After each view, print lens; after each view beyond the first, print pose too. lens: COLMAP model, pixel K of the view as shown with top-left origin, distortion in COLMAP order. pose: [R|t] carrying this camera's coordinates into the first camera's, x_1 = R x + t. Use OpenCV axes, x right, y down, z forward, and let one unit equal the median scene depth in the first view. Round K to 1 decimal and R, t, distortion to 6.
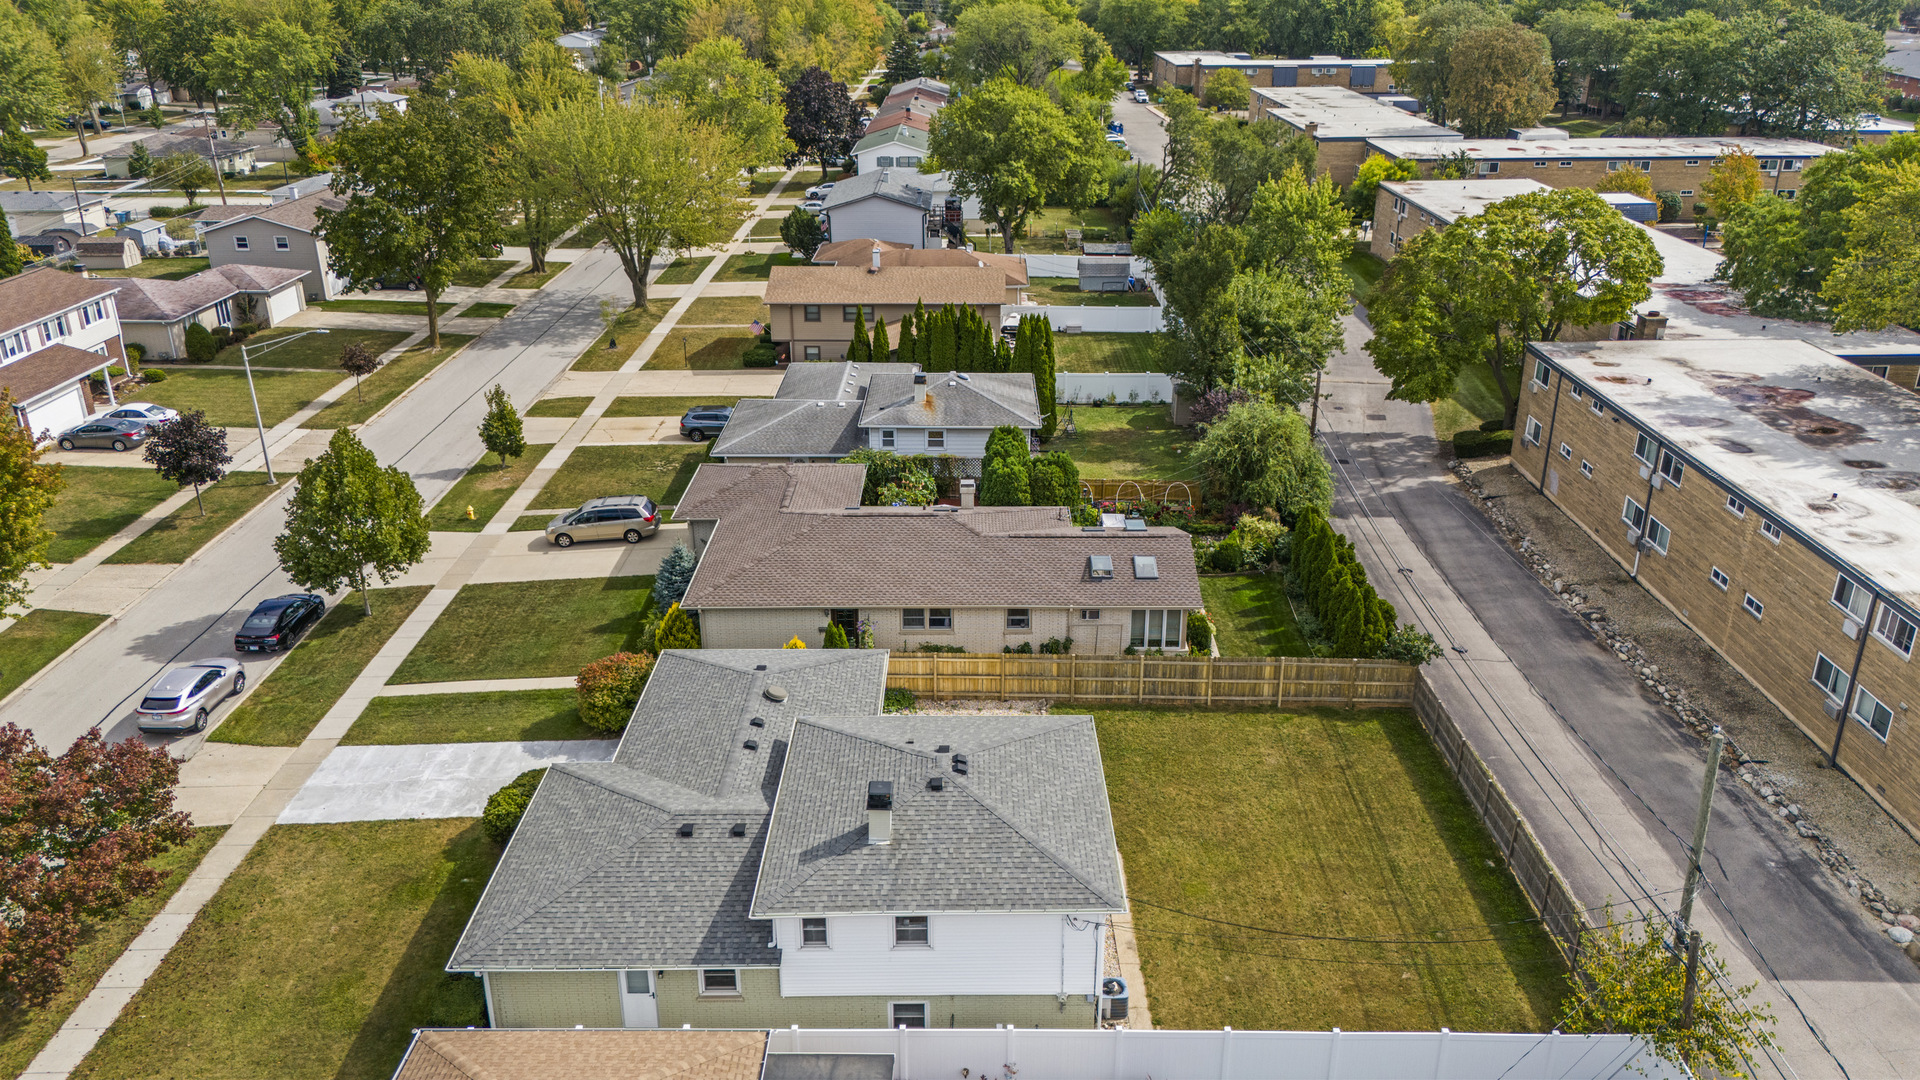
lens RADIAL K [[1389.8, 0, 960.0], [0, 1389.8, 540.0], [0, 0, 1]] dist [-0.002225, -0.000980]
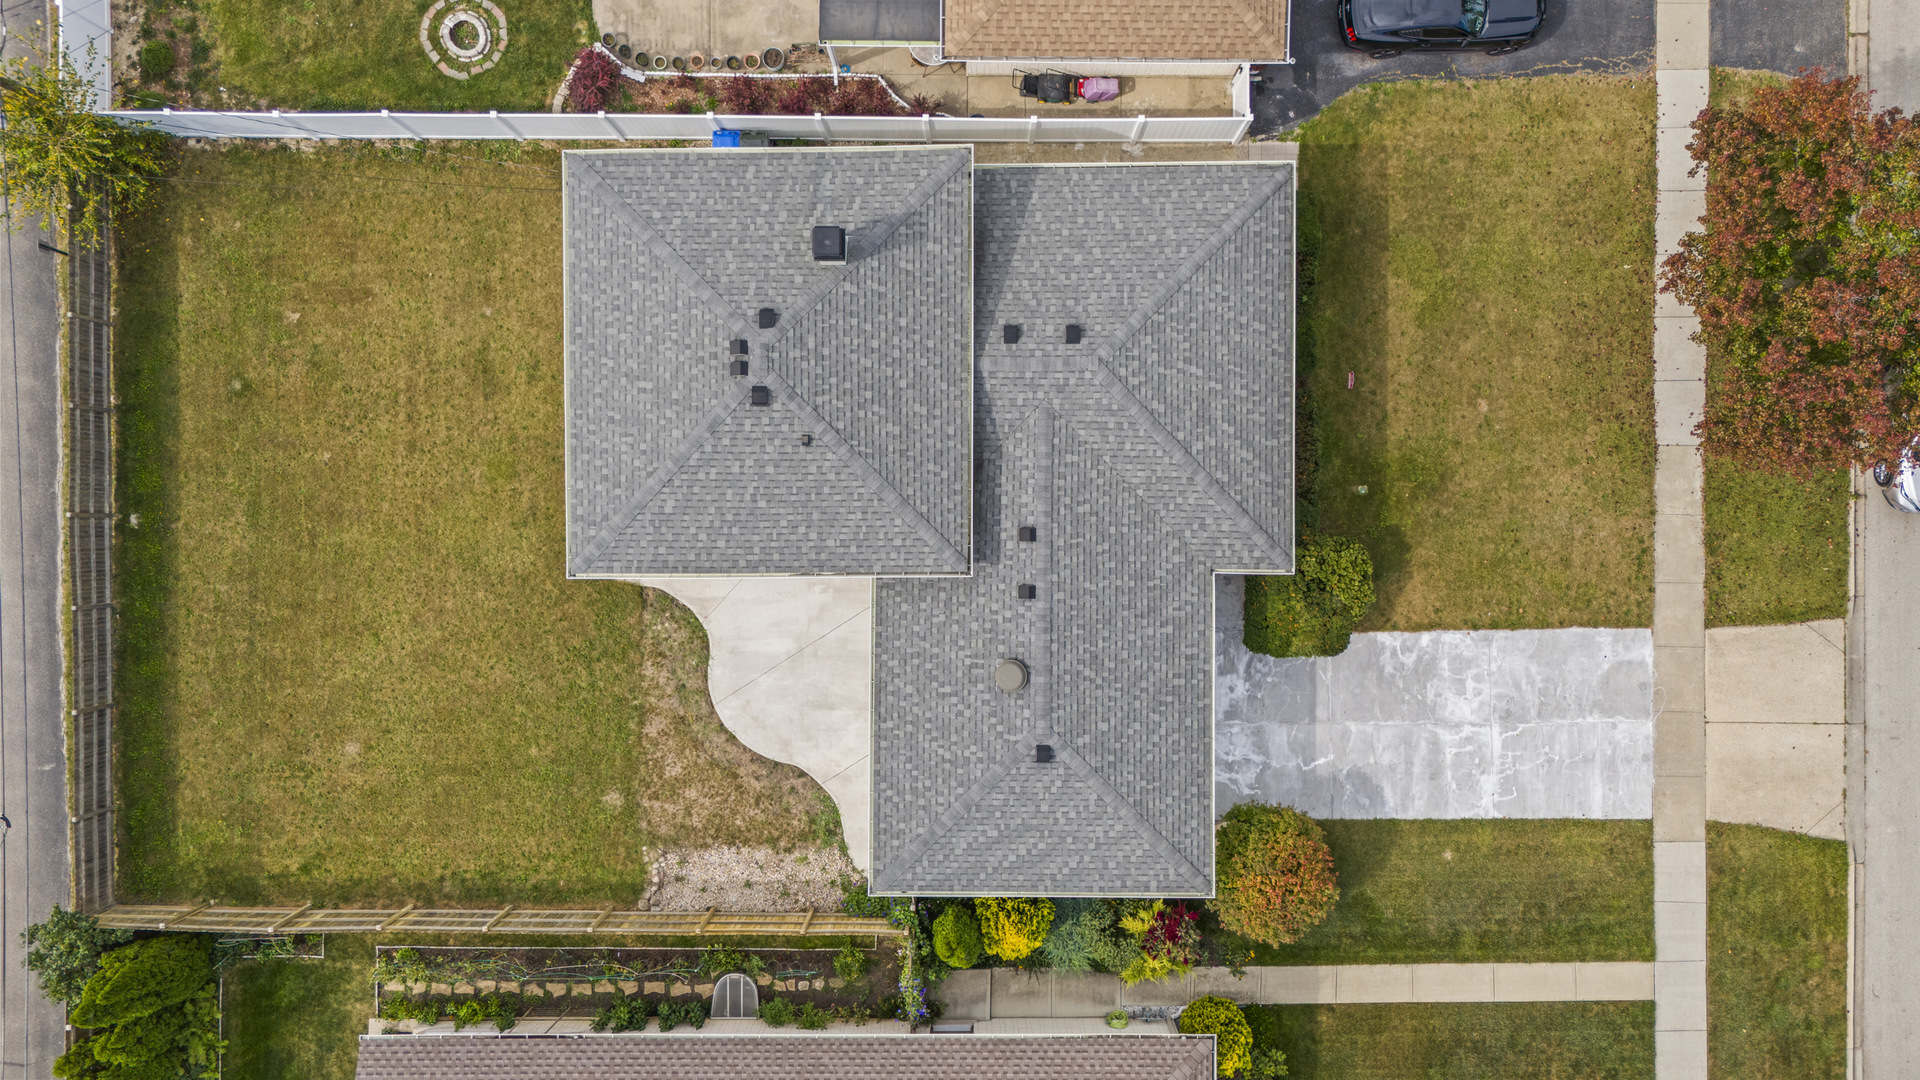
lens RADIAL K [[1389.8, 0, 960.0], [0, 1389.8, 540.0], [0, 0, 1]] dist [-0.002225, -0.000980]
pose [[-0.999969, 0.004010, 0.006821, -0.109845], [0.004856, -0.369605, 0.929176, -0.509882], [0.006247, 0.929180, 0.369574, 0.662883]]
